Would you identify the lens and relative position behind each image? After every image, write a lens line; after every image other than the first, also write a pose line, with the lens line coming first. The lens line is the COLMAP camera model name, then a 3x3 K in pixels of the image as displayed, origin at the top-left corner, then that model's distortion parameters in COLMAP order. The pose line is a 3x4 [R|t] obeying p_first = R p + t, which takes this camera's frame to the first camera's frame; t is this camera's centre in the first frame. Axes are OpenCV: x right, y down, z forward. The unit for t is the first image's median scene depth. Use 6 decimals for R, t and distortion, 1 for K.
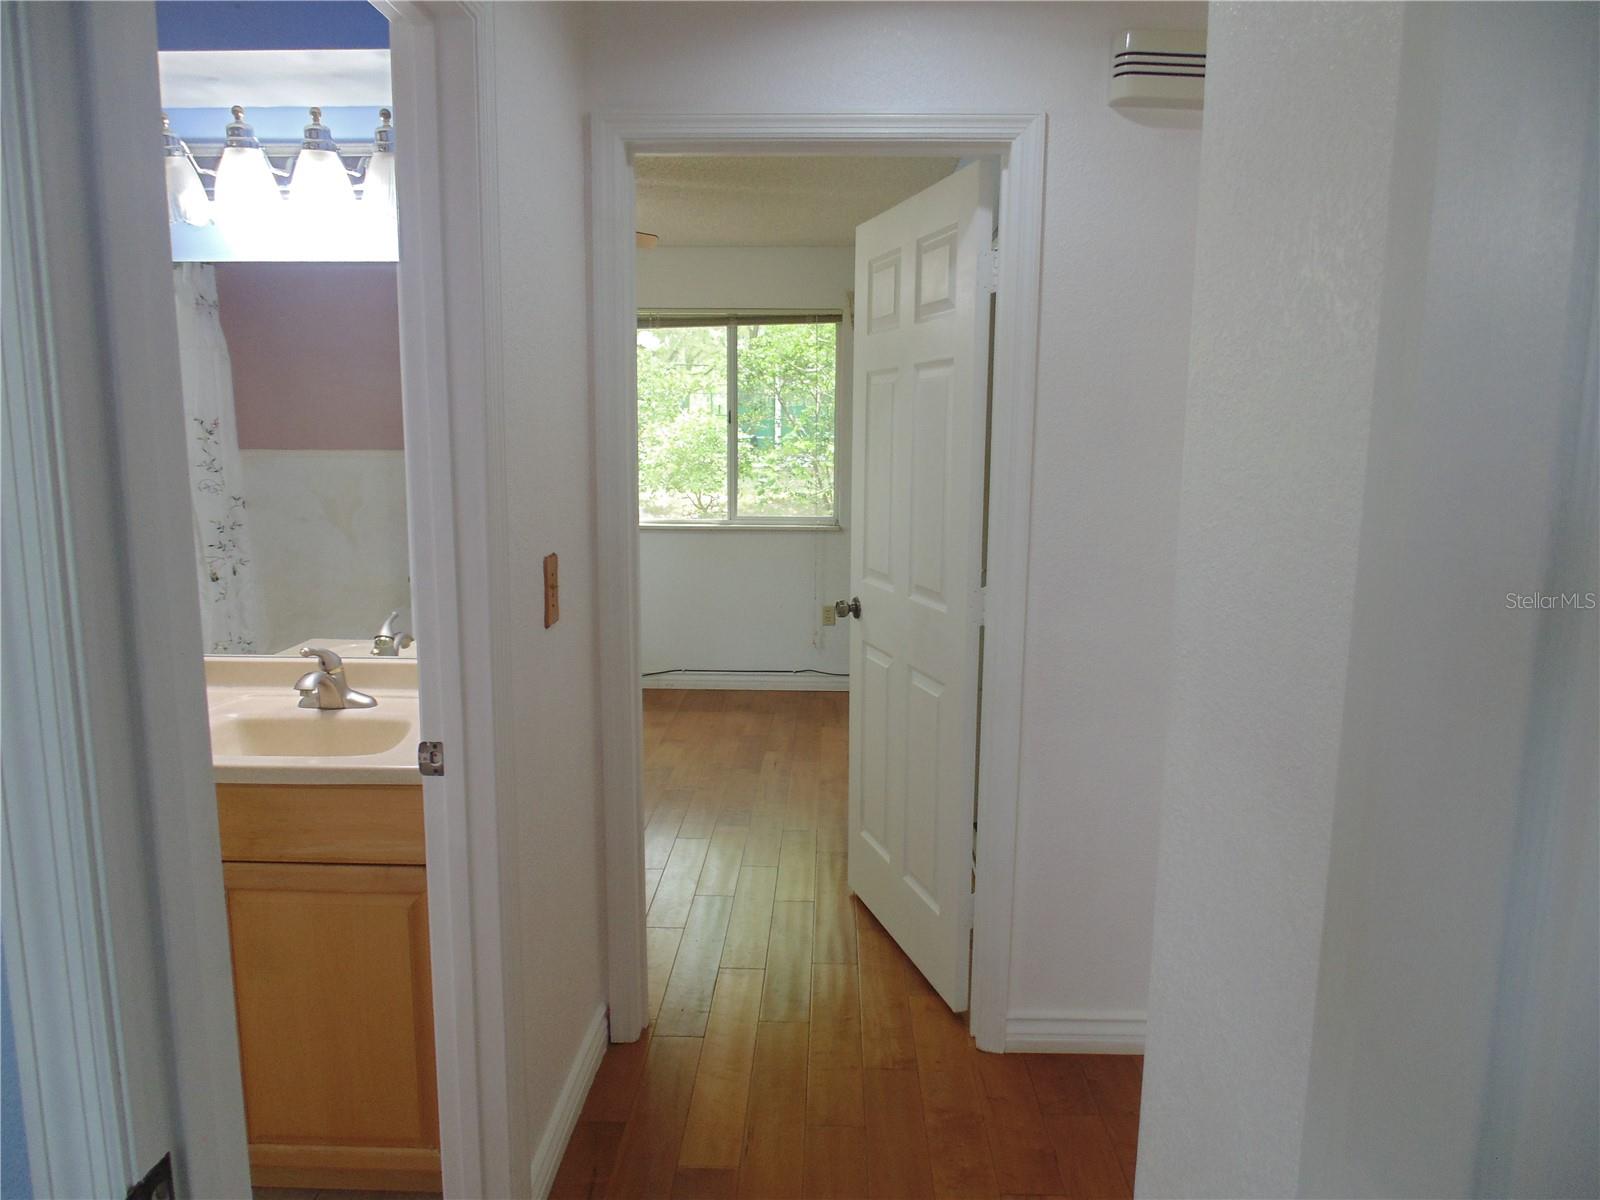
lens RADIAL K [[1062.6, 0, 803.9], [0, 1062.6, 599.1], [0, 0, 1]] dist [-0.021829, 0.001576]
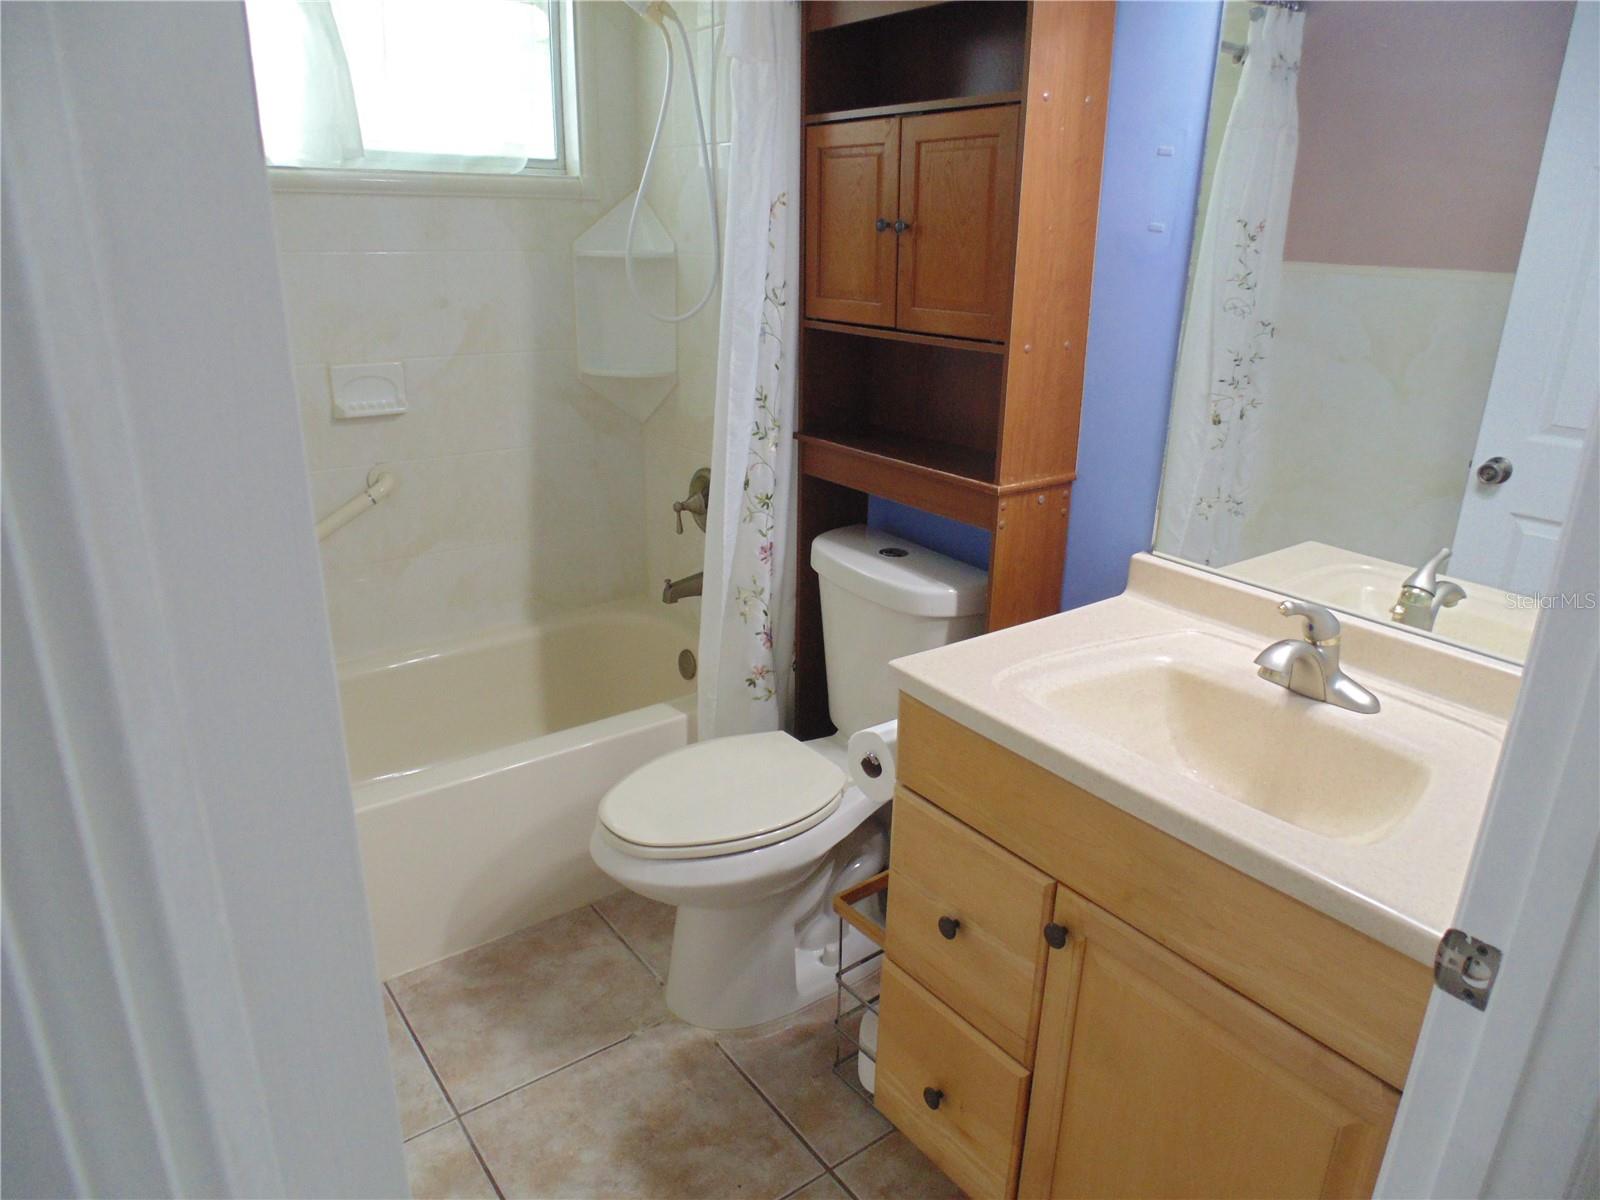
lens RADIAL K [[1062.6, 0, 803.9], [0, 1062.6, 599.1], [0, 0, 1]] dist [-0.021829, 0.001576]
pose [[0.616686, 0.270795, -0.739167, -0.106294], [-0.137627, 0.961598, 0.237461, -0.038039], [0.775085, -0.044710, 0.630273, 0.219004]]
